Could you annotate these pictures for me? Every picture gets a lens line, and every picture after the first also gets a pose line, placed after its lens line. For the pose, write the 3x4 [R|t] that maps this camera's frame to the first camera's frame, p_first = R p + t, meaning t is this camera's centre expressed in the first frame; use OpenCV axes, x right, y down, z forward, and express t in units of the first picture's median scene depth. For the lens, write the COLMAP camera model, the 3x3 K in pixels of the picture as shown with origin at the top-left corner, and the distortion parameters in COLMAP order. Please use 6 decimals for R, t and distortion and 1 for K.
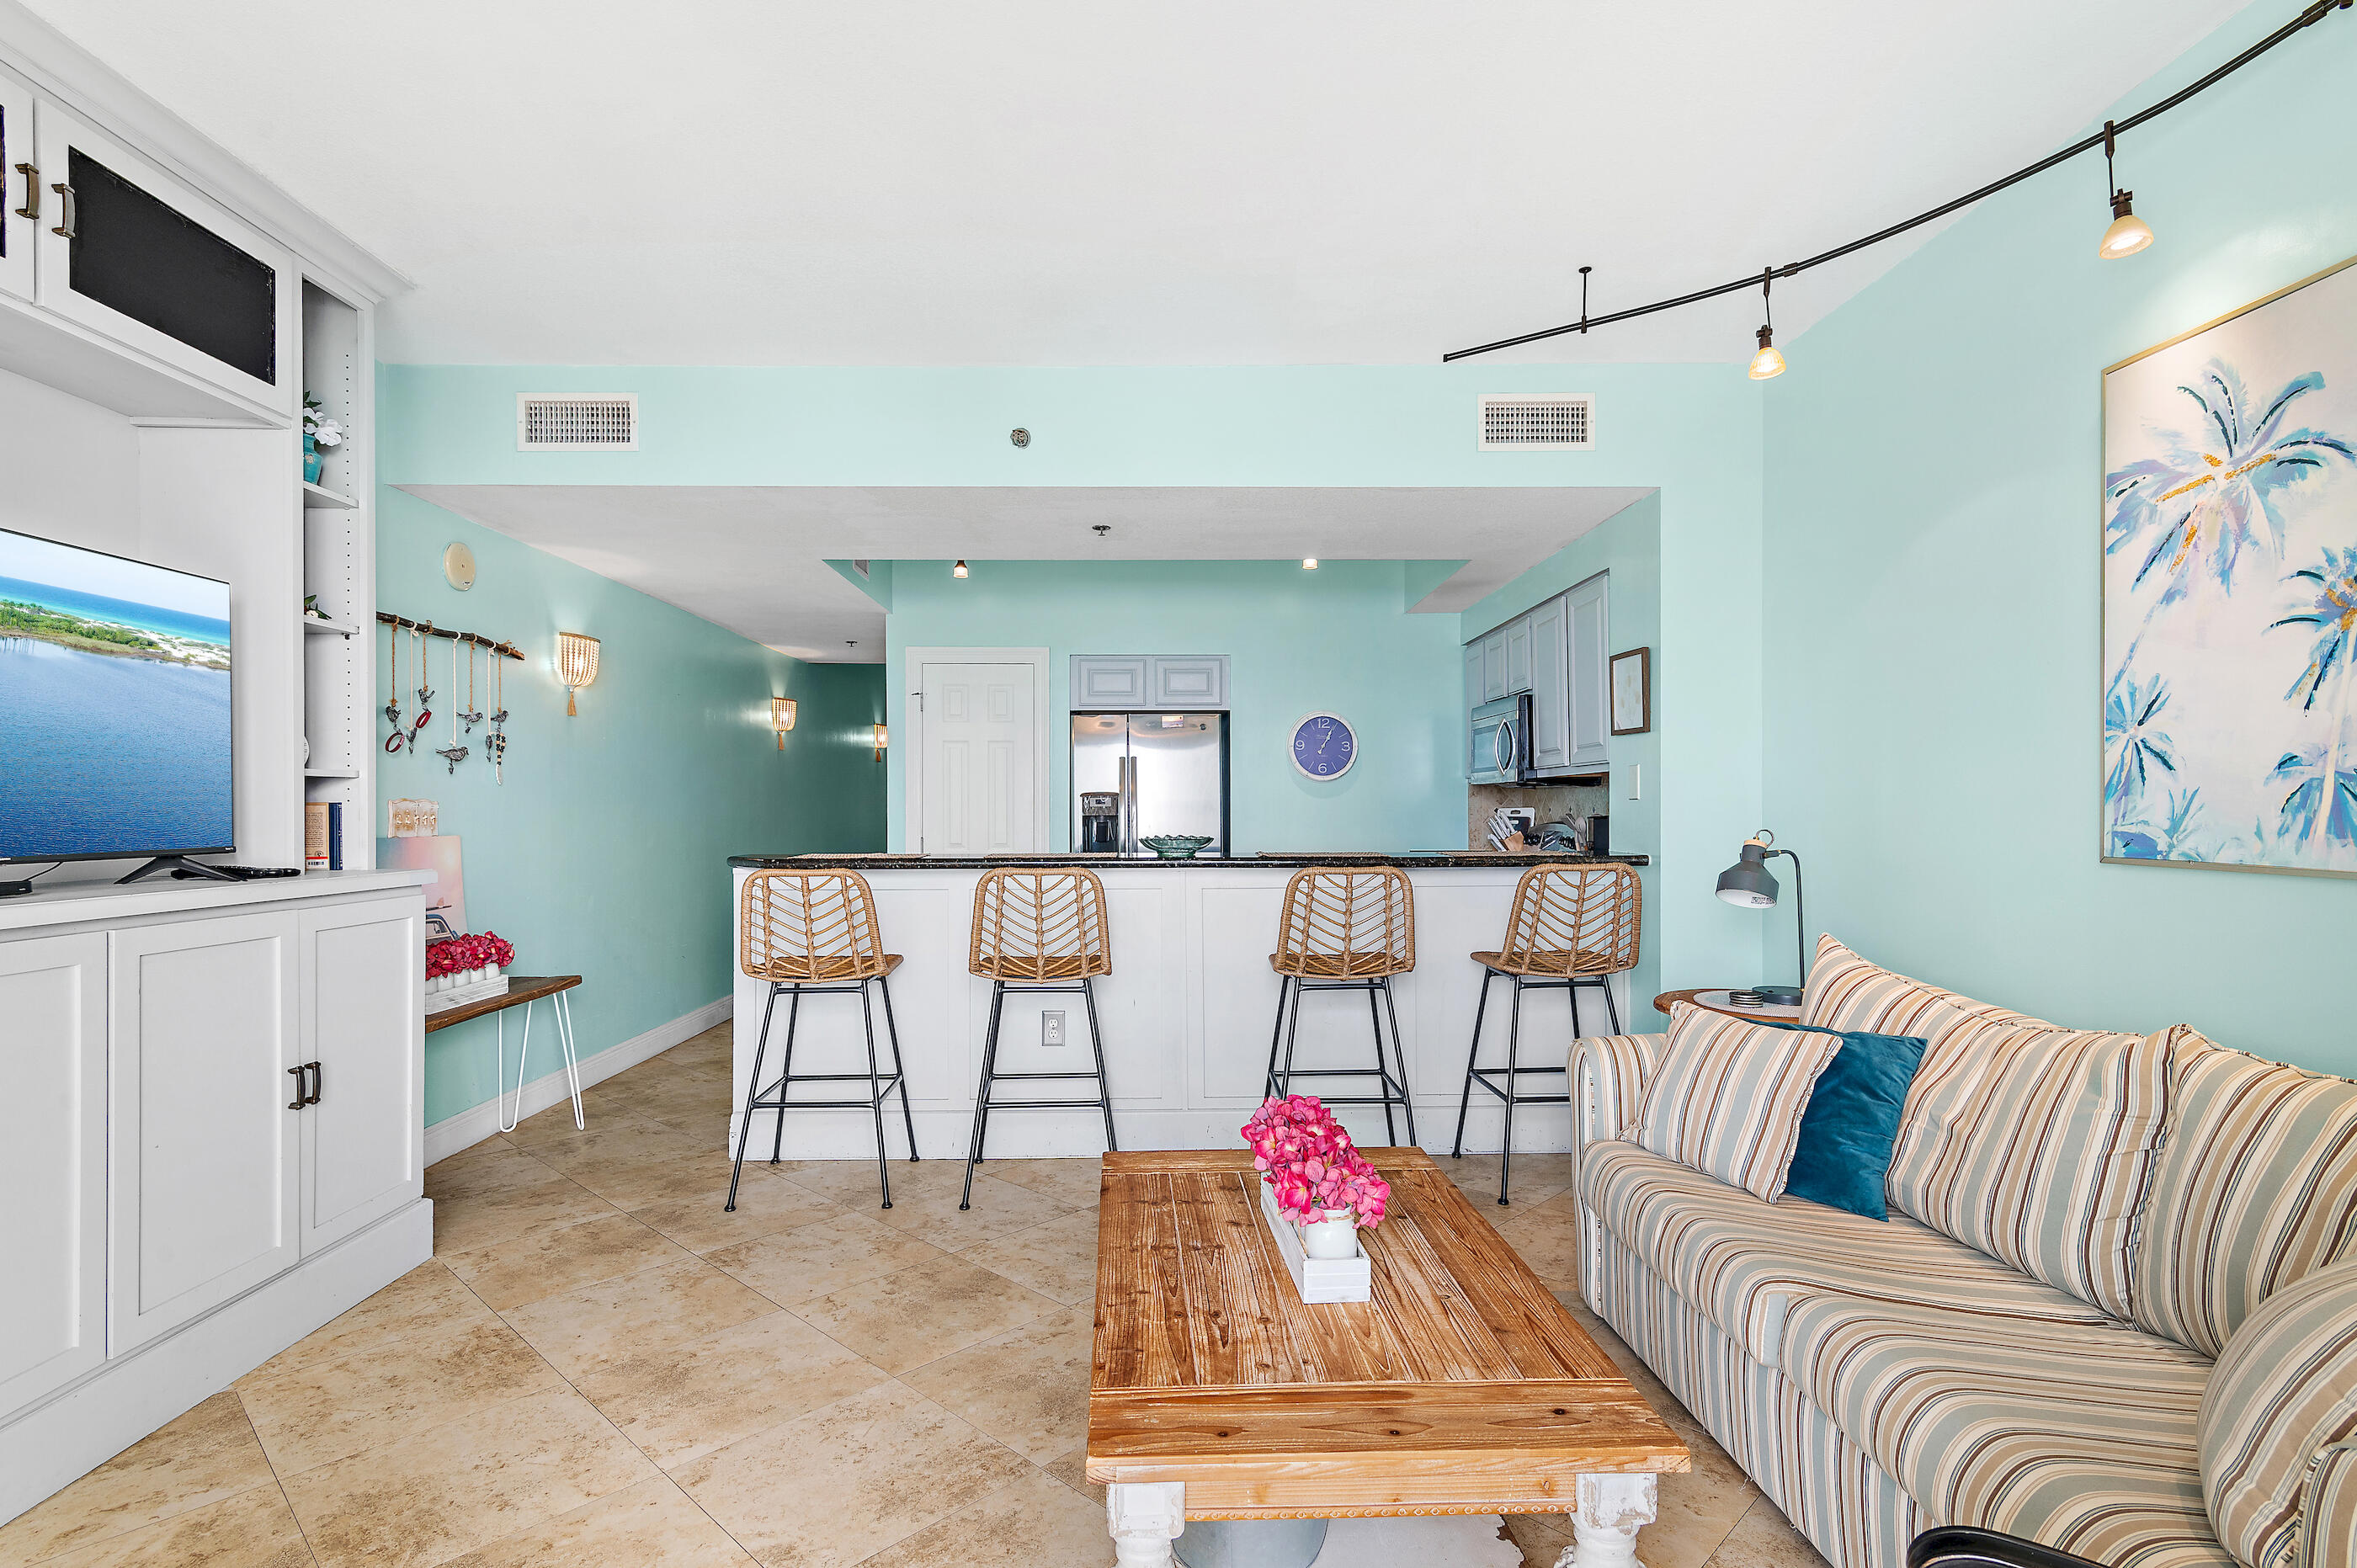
lens RADIAL K [[1148.1, 0, 1178.5], [0, 1148.1, 784.0], [0, 0, 1]] dist [0.019289, 0.000513]
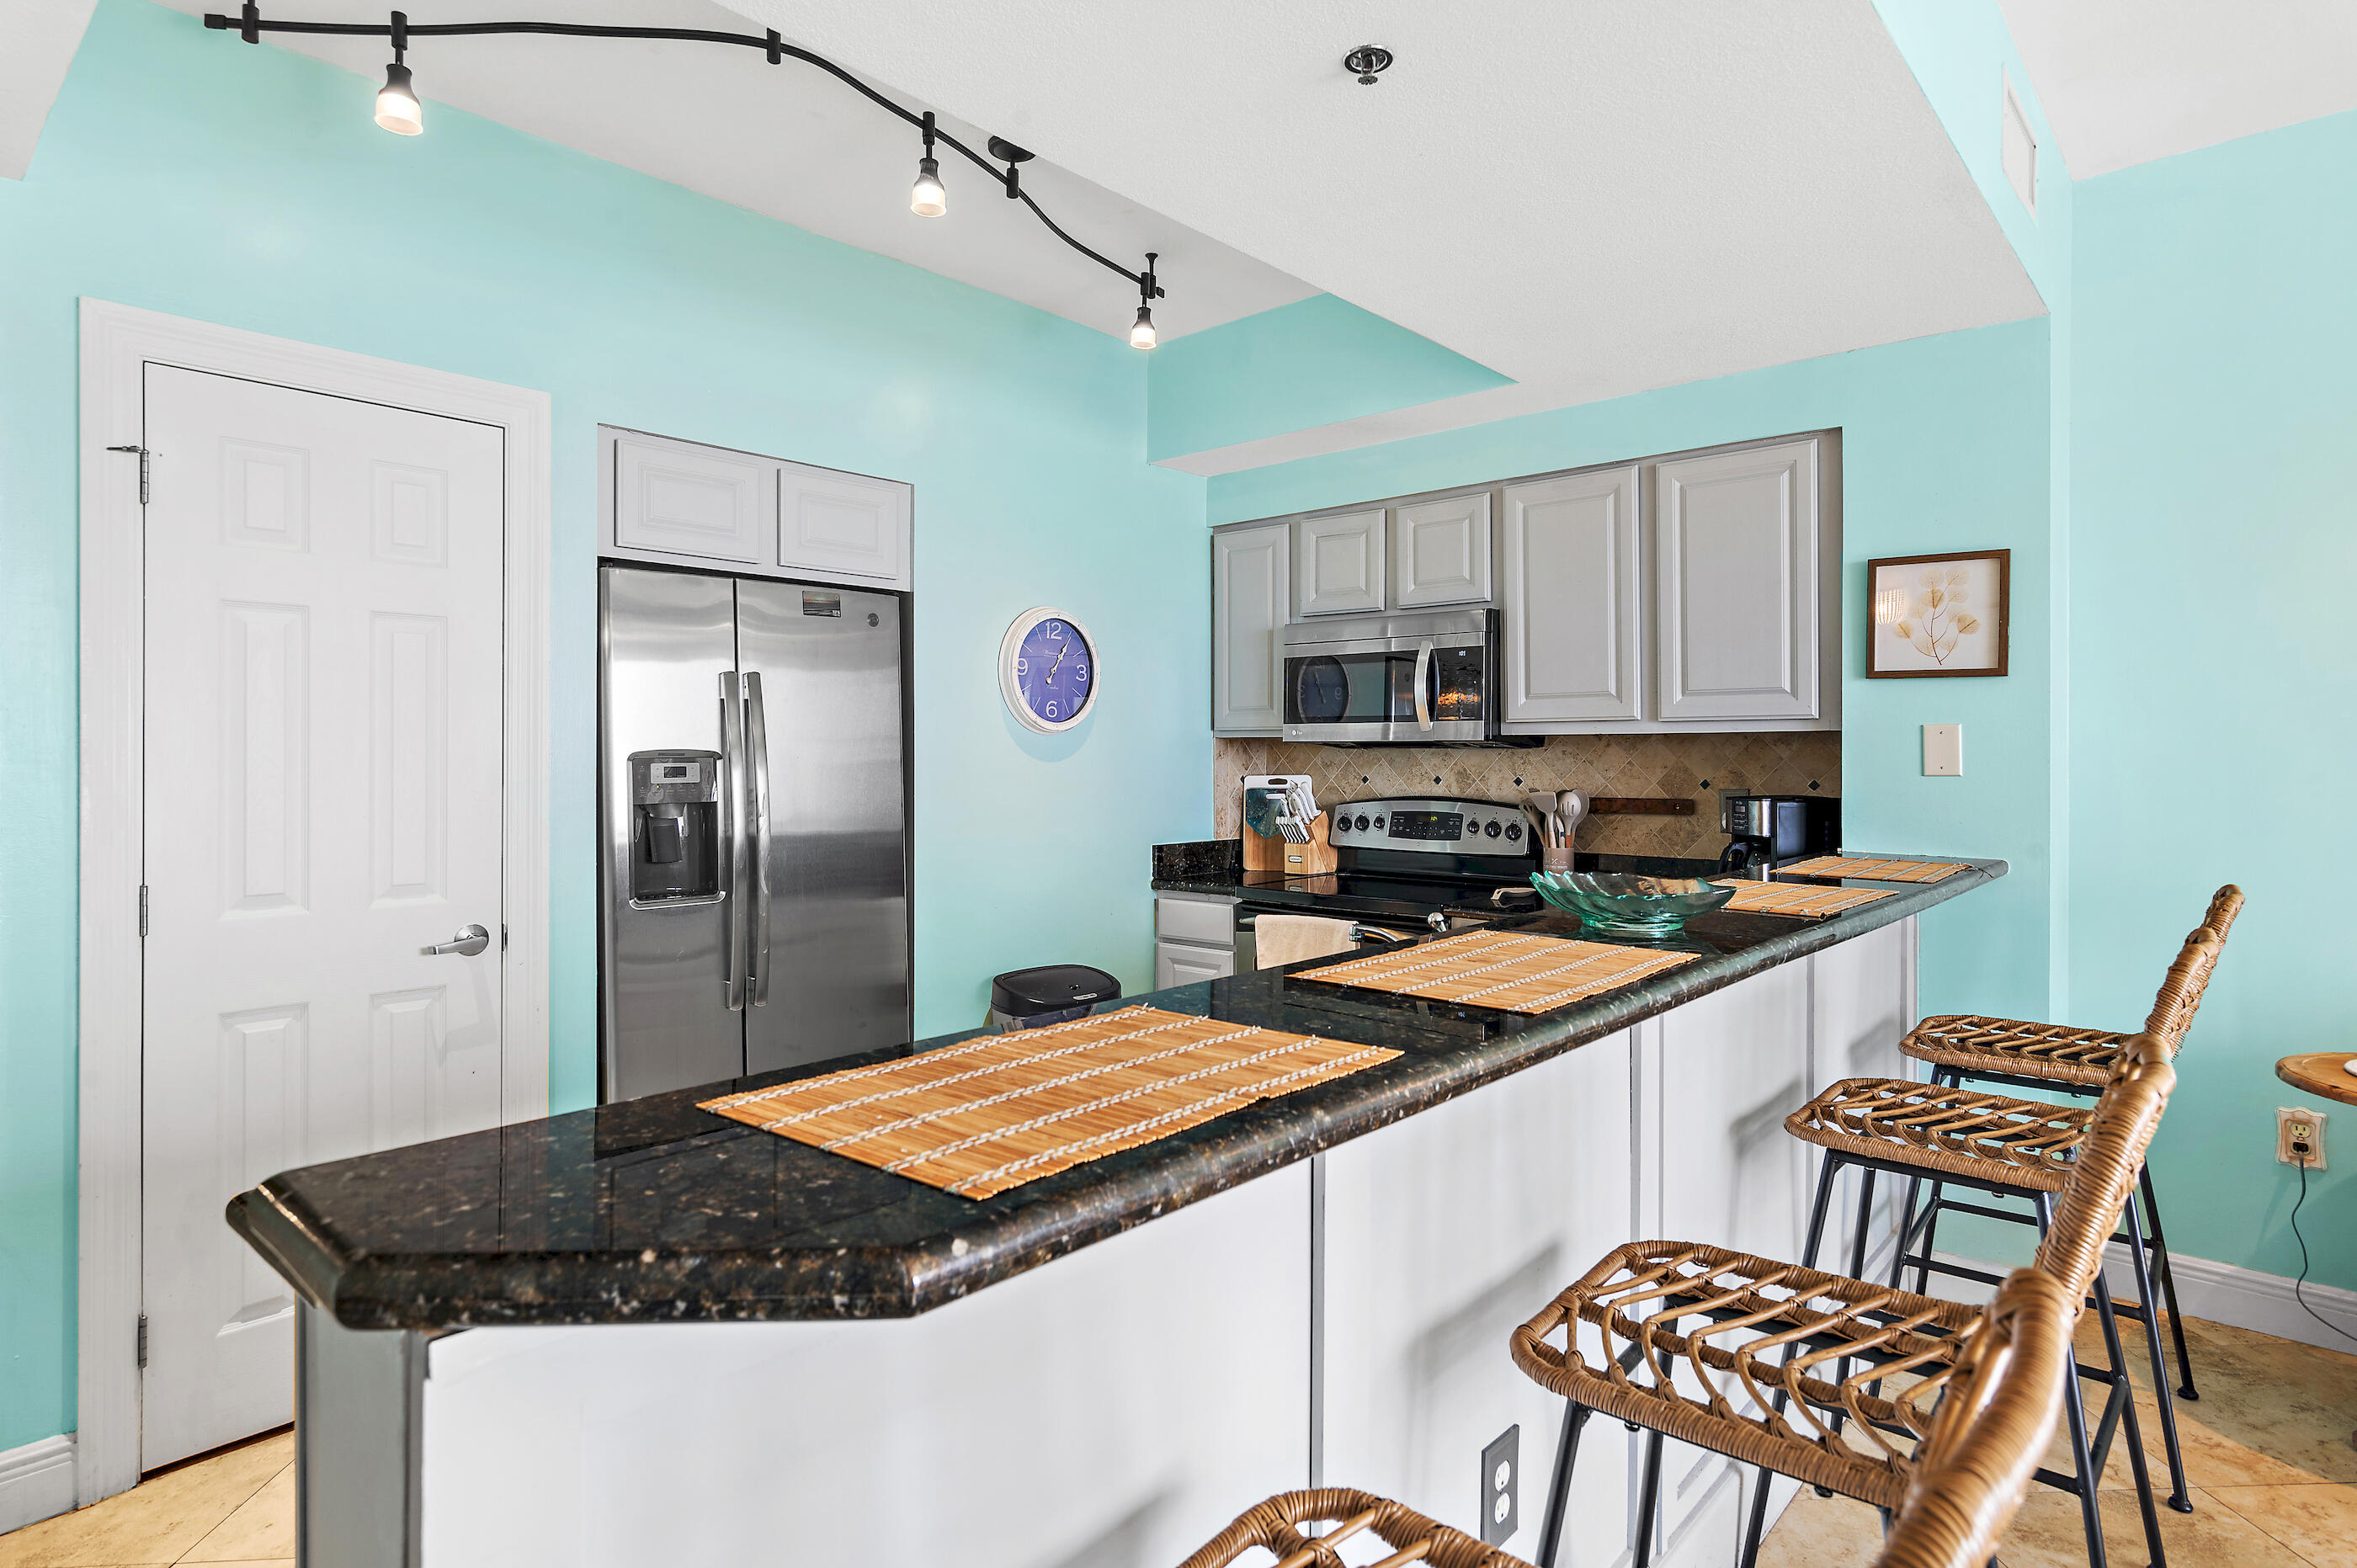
lens RADIAL K [[1250.0, 0, 1185.2], [0, 1250.0, 746.8], [0, 0, 1]] dist [0.001421, 0.000217]
pose [[0.682977, 0.009325, 0.730380, -0.696906], [-0.017402, 0.999842, 0.003507, 0.001900], [-0.730232, -0.015105, 0.683032, 1.313313]]
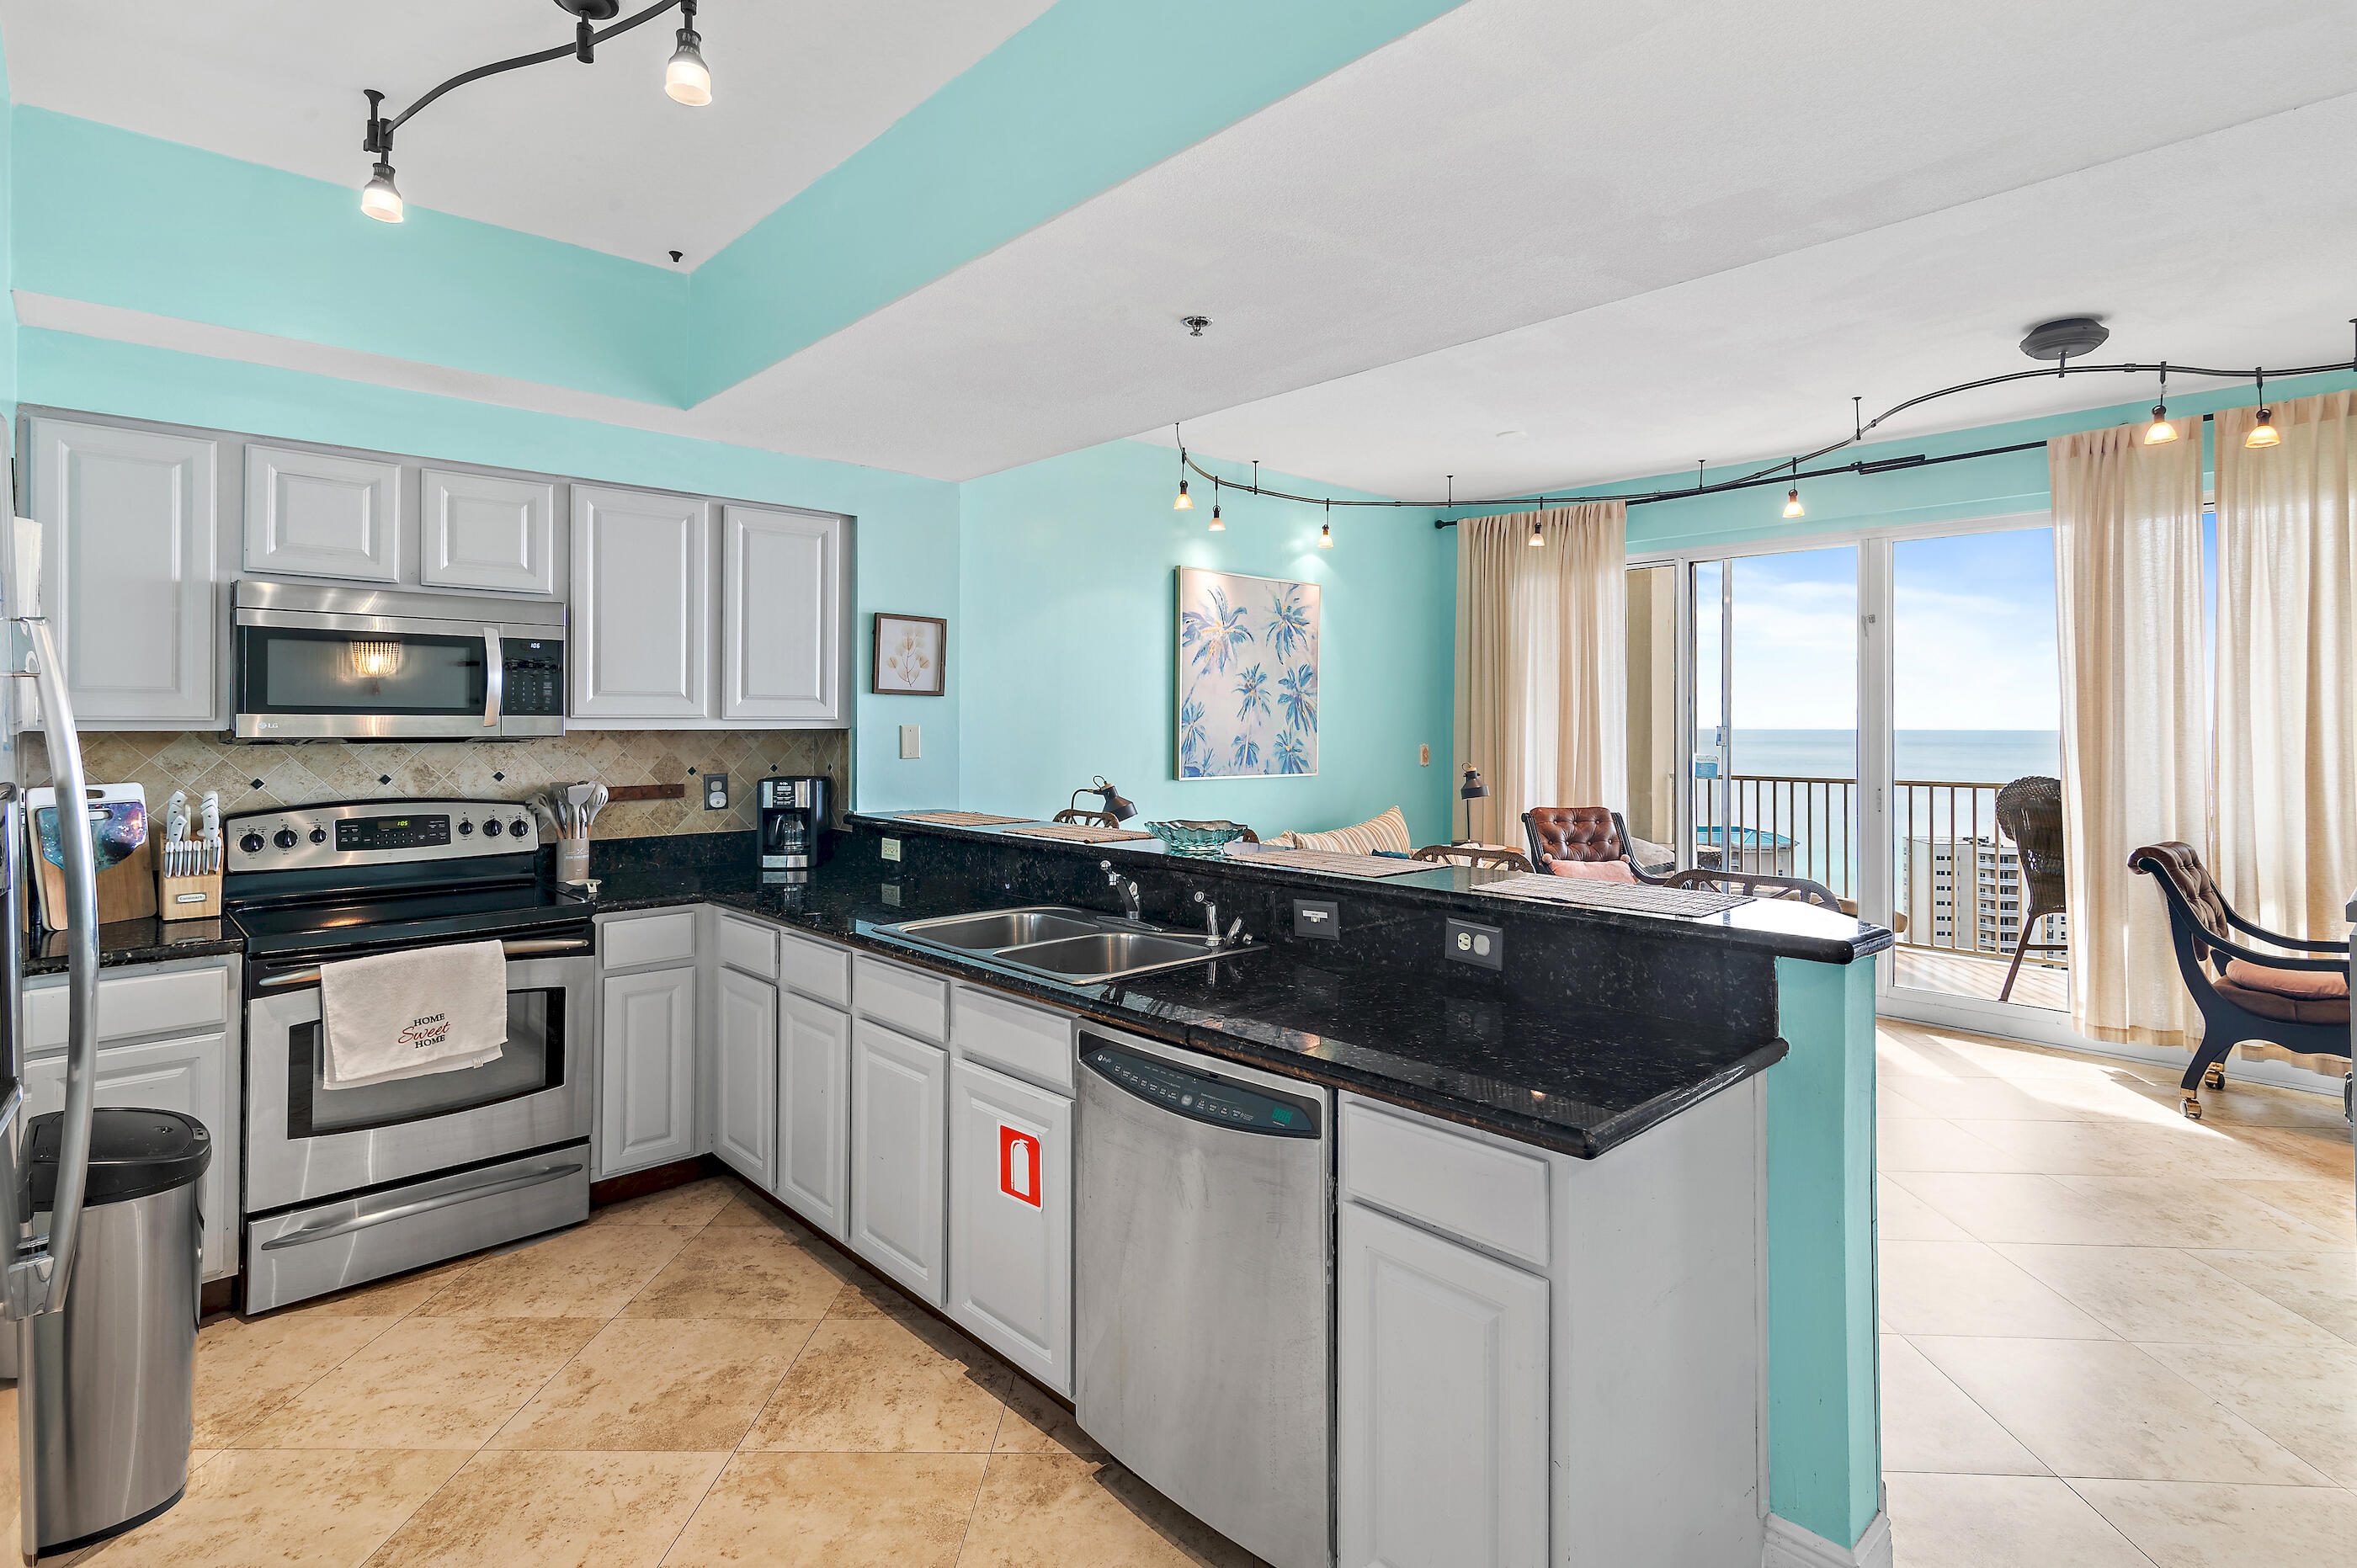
lens RADIAL K [[1170.6, 0, 1170.7], [0, 1170.6, 712.3], [0, 0, 1]] dist [0.021449, 0.000195]
pose [[-0.661402, 0.010356, 0.749960, -0.879441], [-0.011925, 0.999633, -0.024320, -0.009259], [-0.749936, -0.025029, -0.661036, 2.419139]]
